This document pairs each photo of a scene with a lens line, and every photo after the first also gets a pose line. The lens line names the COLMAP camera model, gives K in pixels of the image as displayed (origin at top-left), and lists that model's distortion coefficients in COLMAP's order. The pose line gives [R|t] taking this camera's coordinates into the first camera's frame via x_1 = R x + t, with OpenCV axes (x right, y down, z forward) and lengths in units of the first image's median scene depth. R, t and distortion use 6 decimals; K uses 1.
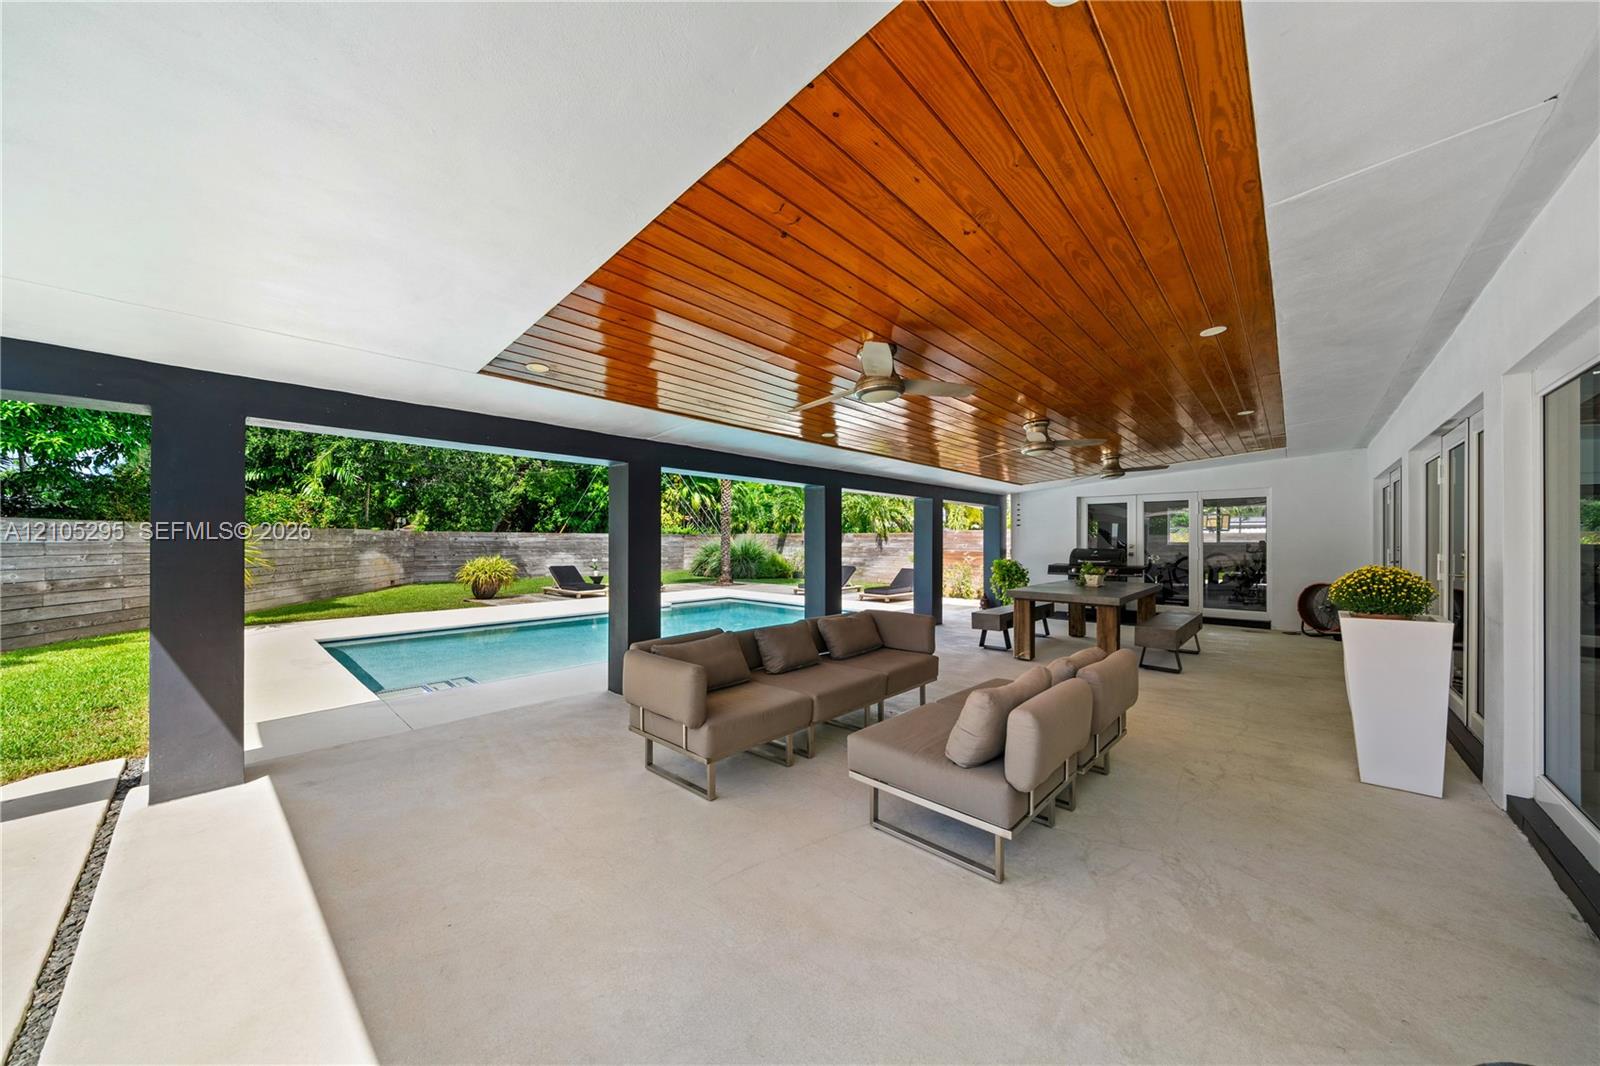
lens RADIAL K [[542.3, 0, 788.5], [0, 542.3, 539.1], [0, 0, 1]] dist [0.009016, 0.000190]
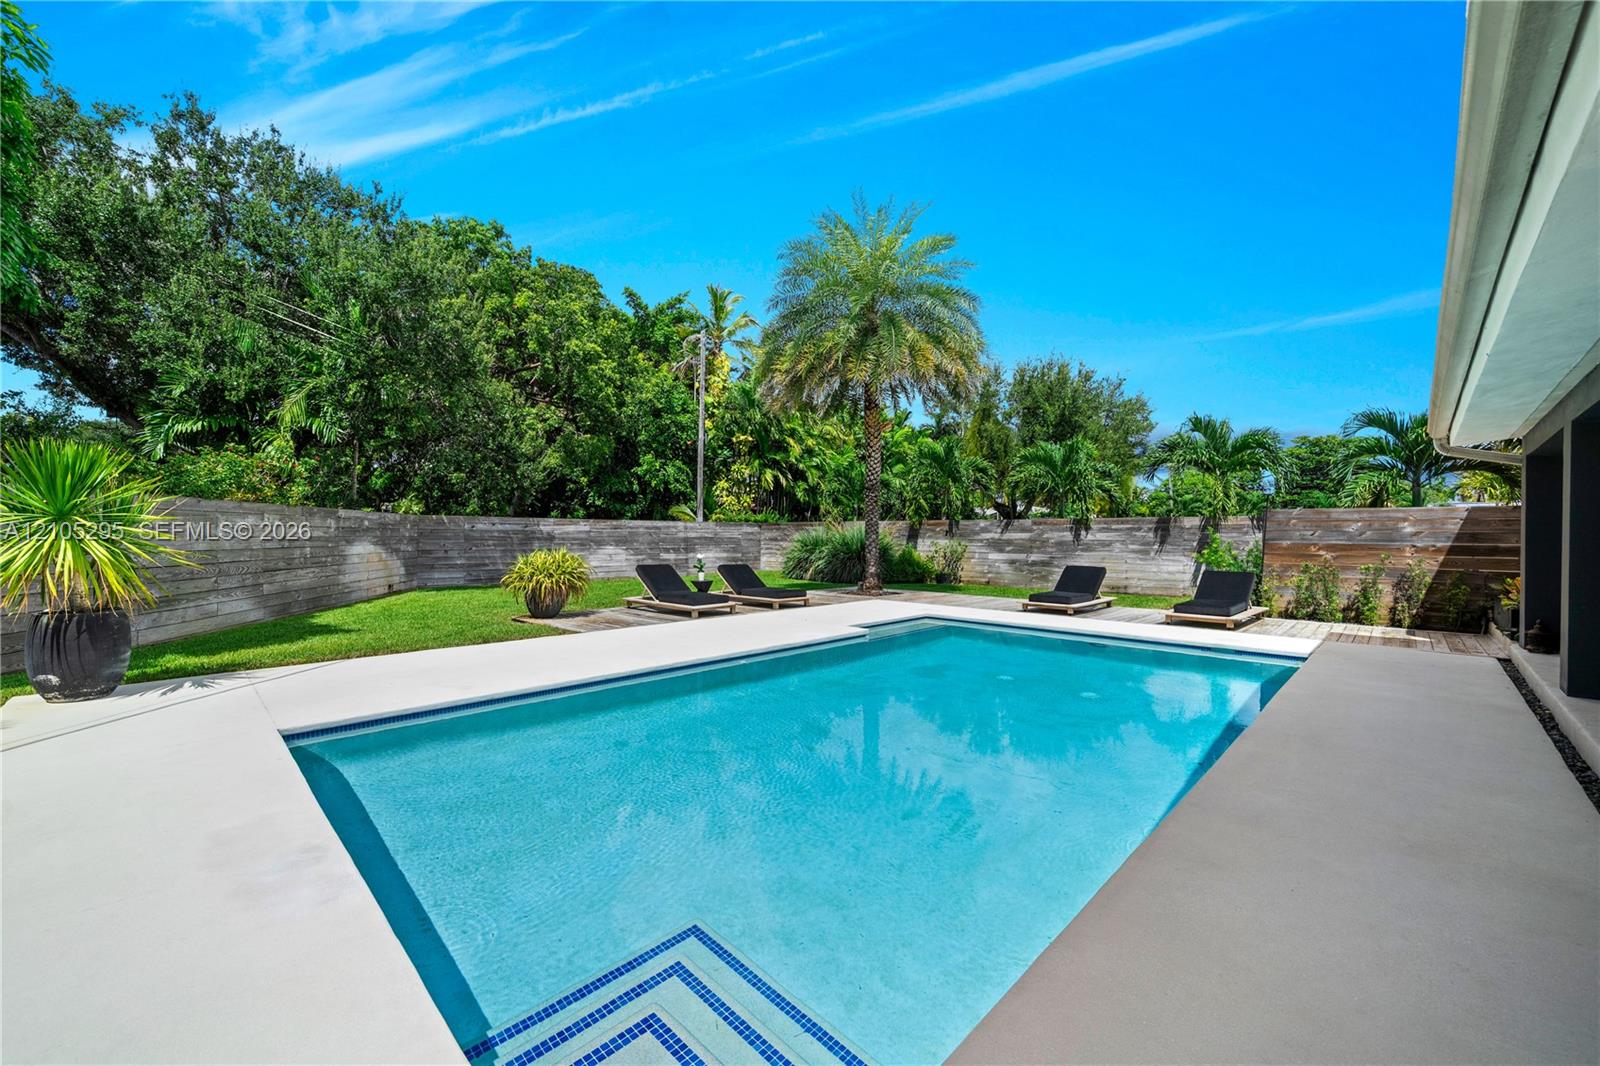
lens RADIAL K [[616.2, 0, 795.1], [0, 616.2, 537.2], [0, 0, 1]] dist [0.000009, -0.000450]
pose [[0.999761, 0.001873, -0.021761, -0.192307], [-0.001771, 0.999987, 0.004723, 0.010718], [0.021770, -0.004684, 0.999752, 0.224441]]
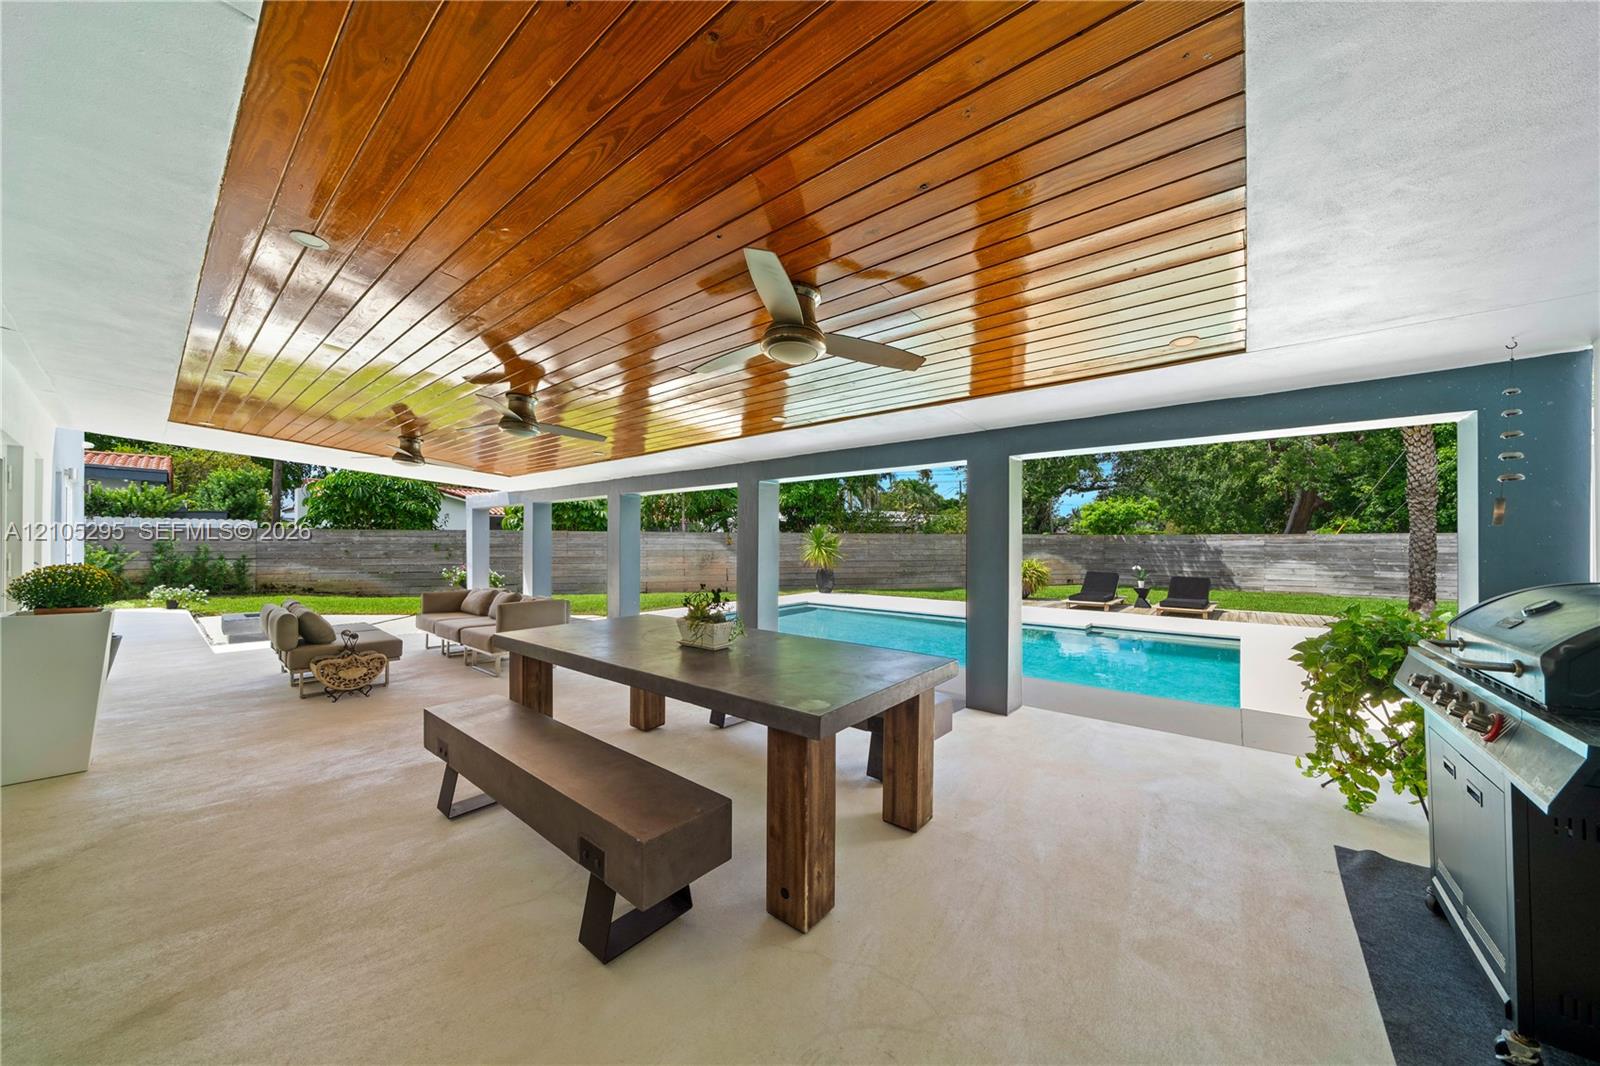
lens RADIAL K [[542.3, 0, 796.4], [0, 542.3, 537.9], [0, 0, 1]] dist [0.009016, 0.000190]
pose [[0.071124, -0.010453, -0.997413, 0.351424], [0.000682, 0.999945, -0.010431, 0.002021], [0.997467, 0.000062, 0.071127, 0.362607]]
